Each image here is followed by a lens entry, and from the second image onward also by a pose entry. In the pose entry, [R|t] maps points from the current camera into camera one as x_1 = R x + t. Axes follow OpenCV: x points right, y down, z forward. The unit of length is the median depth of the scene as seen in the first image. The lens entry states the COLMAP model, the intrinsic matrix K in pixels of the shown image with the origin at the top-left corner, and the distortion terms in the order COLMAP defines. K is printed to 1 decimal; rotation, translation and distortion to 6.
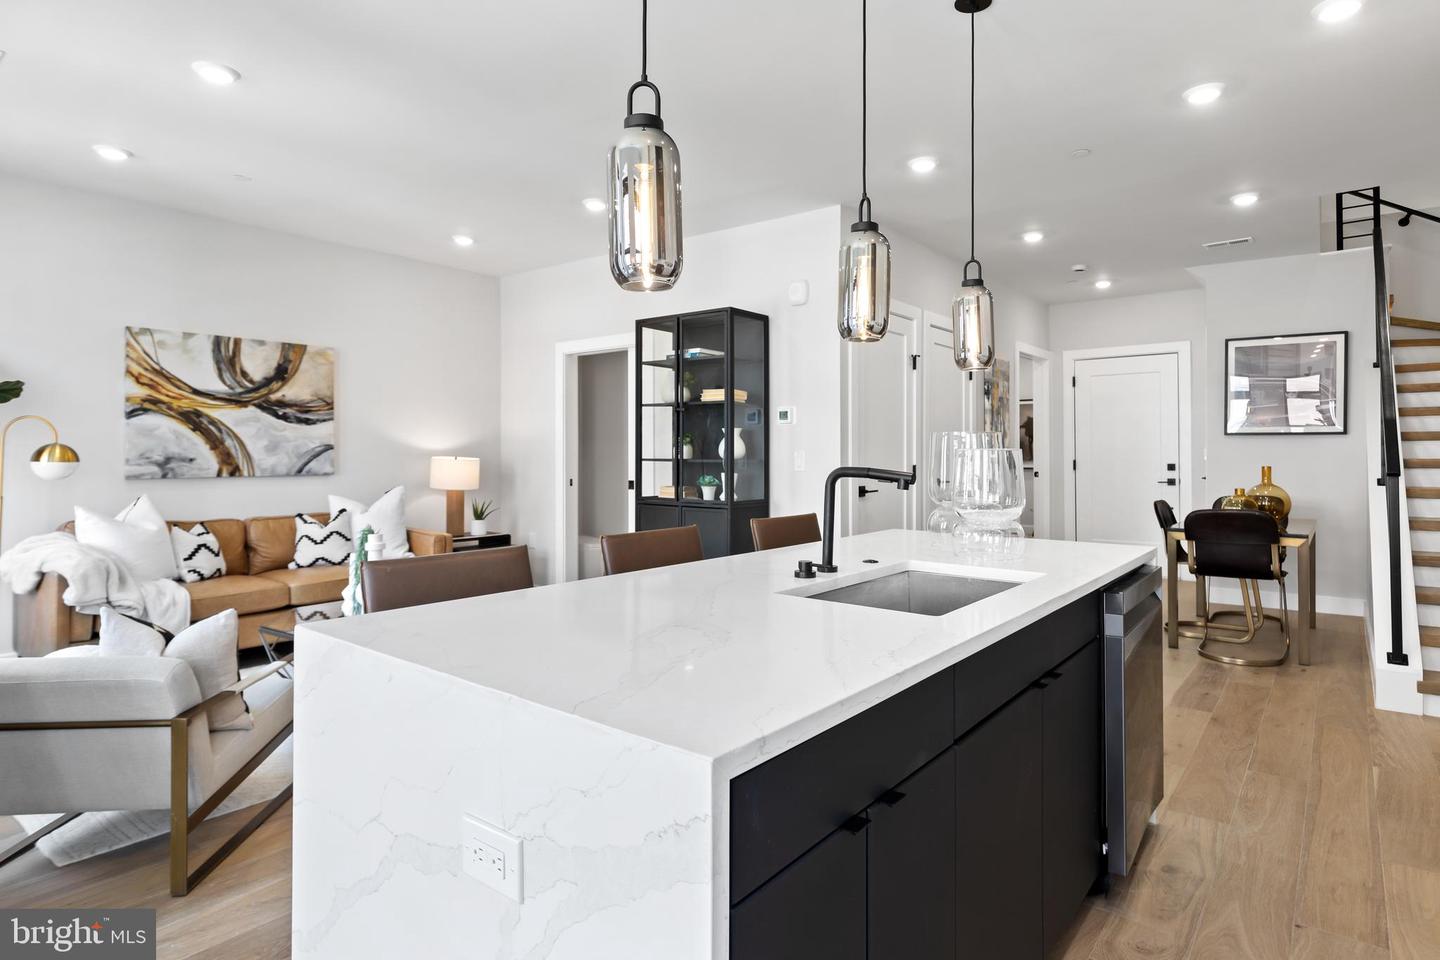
lens RADIAL K [[775.5, 0, 732.0], [0, 775.5, 443.8], [0, 0, 1]] dist [0.005764, 0.000906]
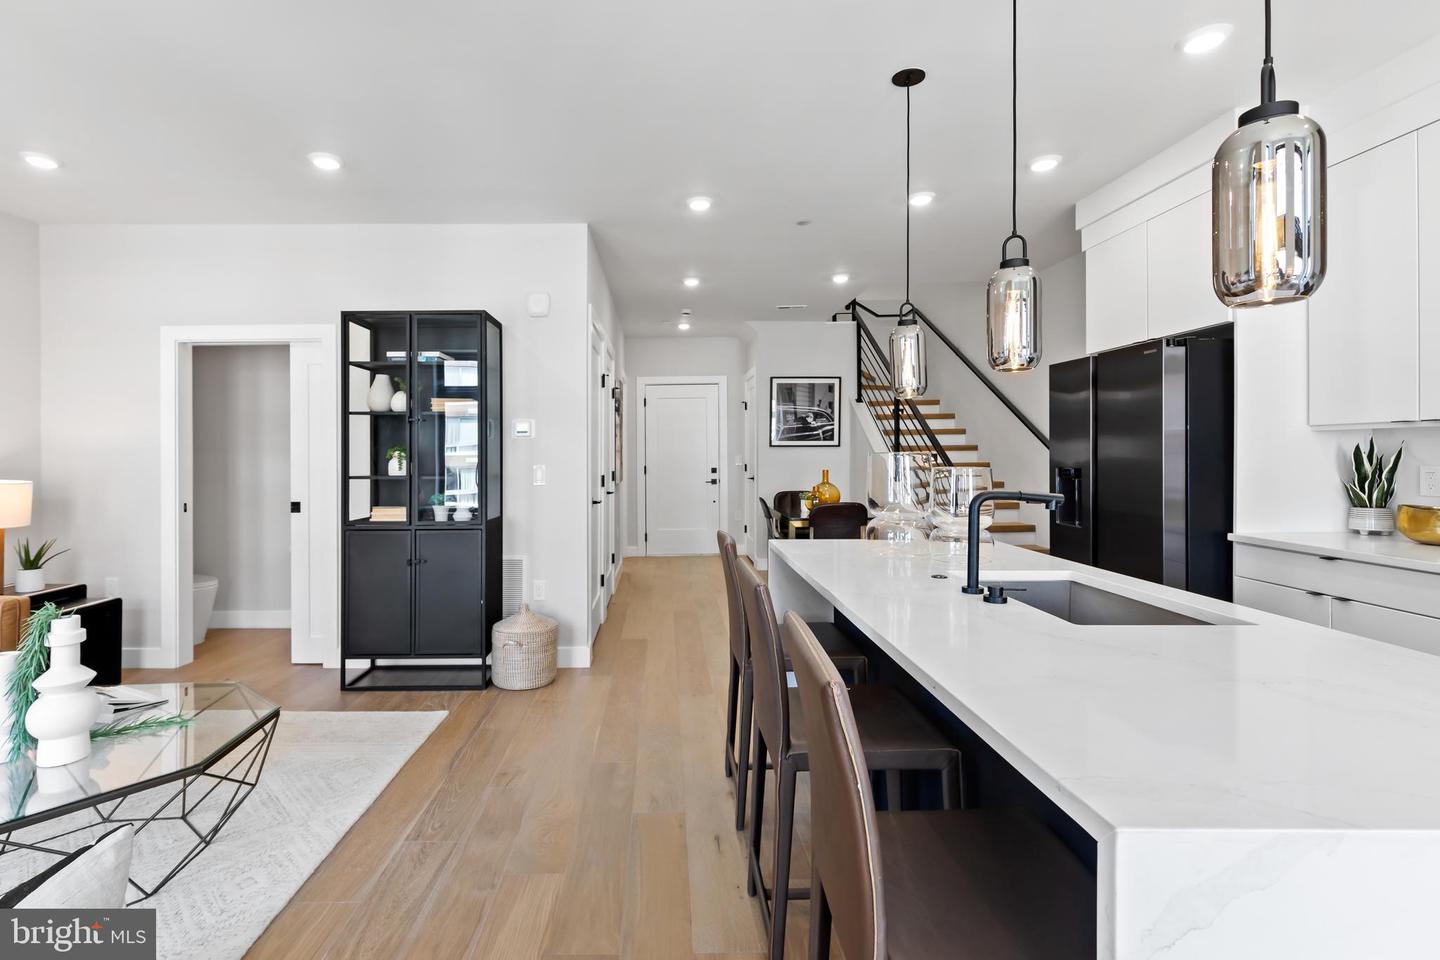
lens RADIAL K [[668.0, 0, 648.7], [0, 668.0, 462.1], [0, 0, 1]] dist [0.017387, -0.000253]
pose [[0.799450, -0.014262, 0.600563, -0.282642], [0.002405, 0.999786, 0.020541, -0.010460], [-0.600728, -0.014977, 0.799313, 0.209369]]
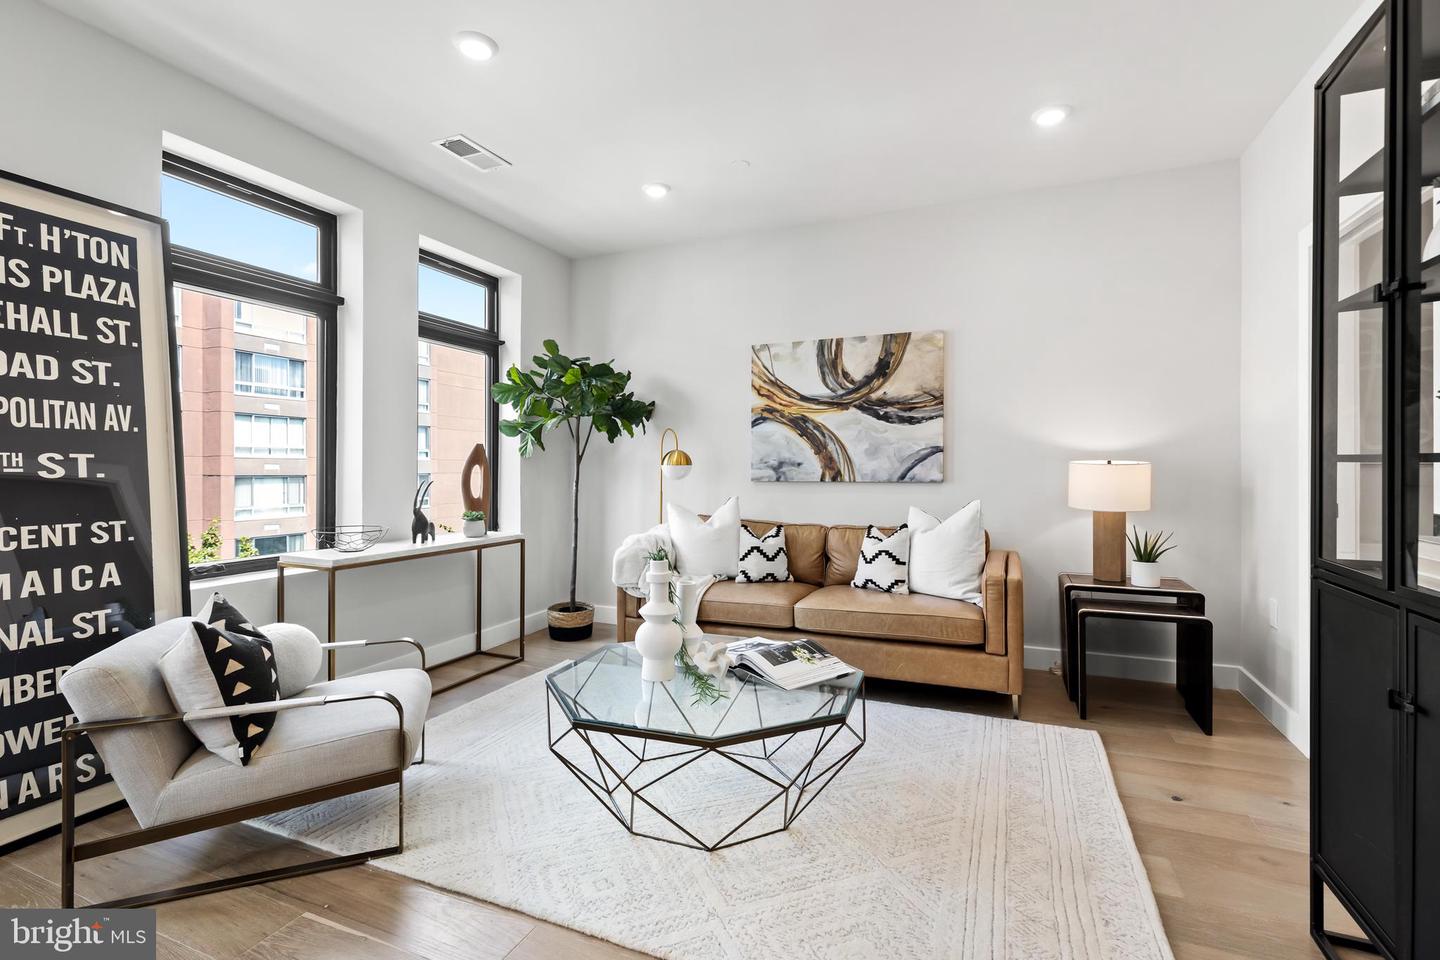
lens RADIAL K [[668.0, 0, 728.3], [0, 668.0, 462.2], [0, 0, 1]] dist [0.017387, -0.000253]
pose [[0.269174, -0.009175, -0.963048, 0.120686], [0.013906, 0.999887, -0.005640, 0.019839], [0.962991, -0.011874, 0.269272, 0.623473]]
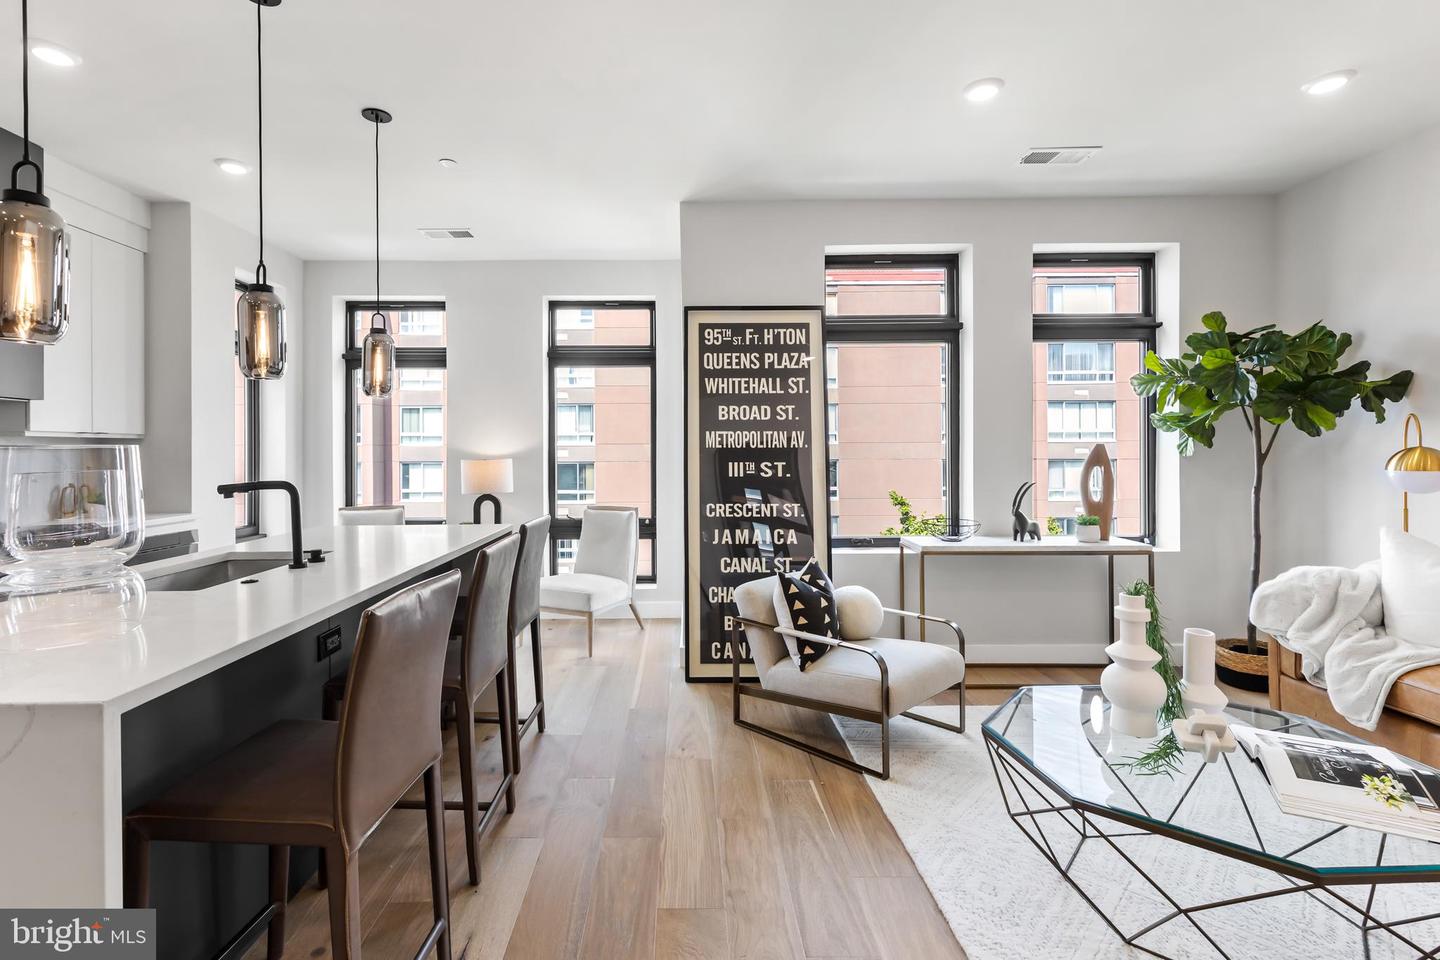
lens RADIAL K [[668.0, 0, 670.0], [0, 668.0, 456.3], [0, 0, 1]] dist [0.017387, -0.000253]
pose [[-0.785113, 0.008176, -0.619298, 0.124933], [0.013917, 0.999893, -0.004442, 0.001020], [0.619196, -0.012106, -0.785143, 0.833073]]
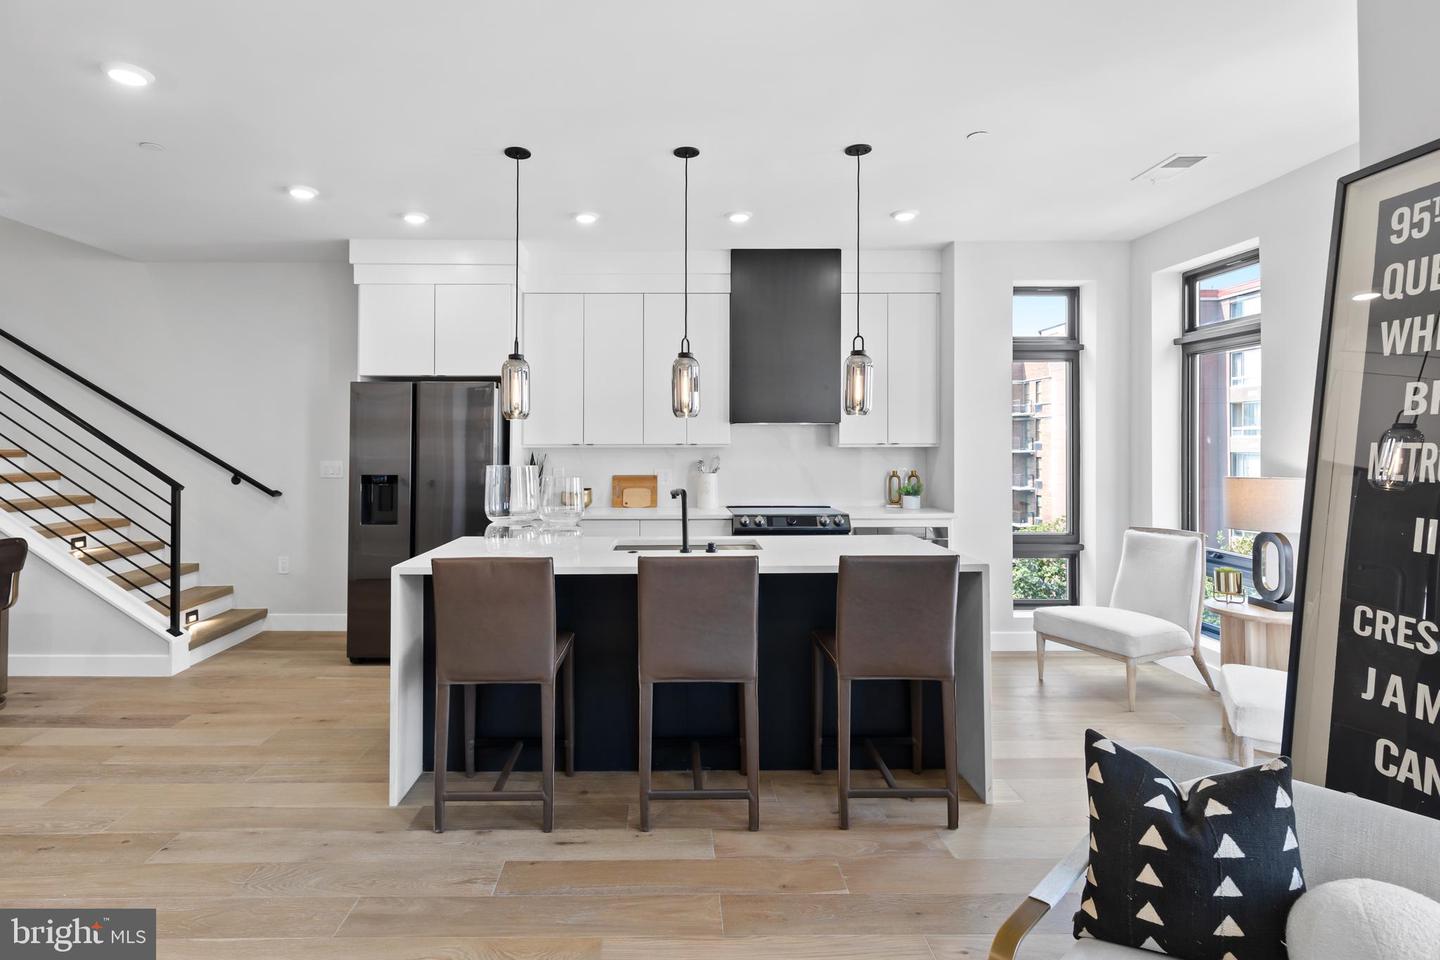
lens RADIAL K [[727.1, 0, 681.7], [0, 727.1, 435.8], [0, 0, 1]] dist [0.002380, -0.000324]
pose [[-0.641228, 0.009142, 0.767296, -0.415128], [-0.010221, 0.999739, -0.020453, -0.021741], [-0.767282, -0.020958, -0.640967, 0.770247]]
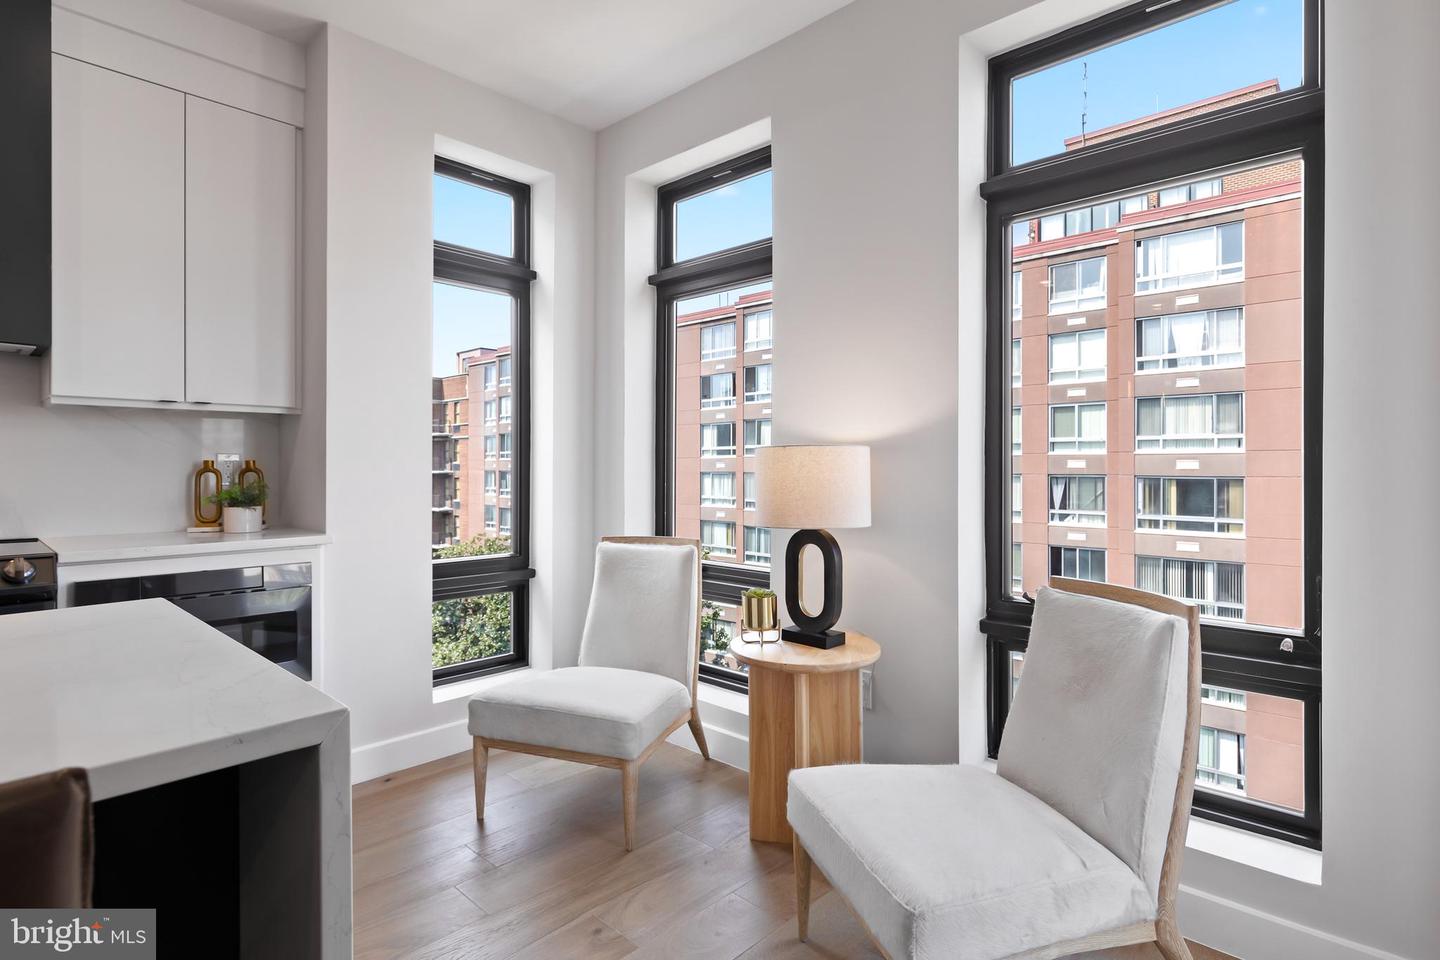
lens RADIAL K [[738.0, 0, 721.2], [0, 738.0, 467.3], [0, 0, 1]] dist [-0.004215, 0.000707]
pose [[-0.997304, 0.000171, 0.073374, -0.230294], [-0.000720, 0.999926, -0.012120, 0.014808], [-0.073371, -0.012140, -0.997231, 0.387335]]
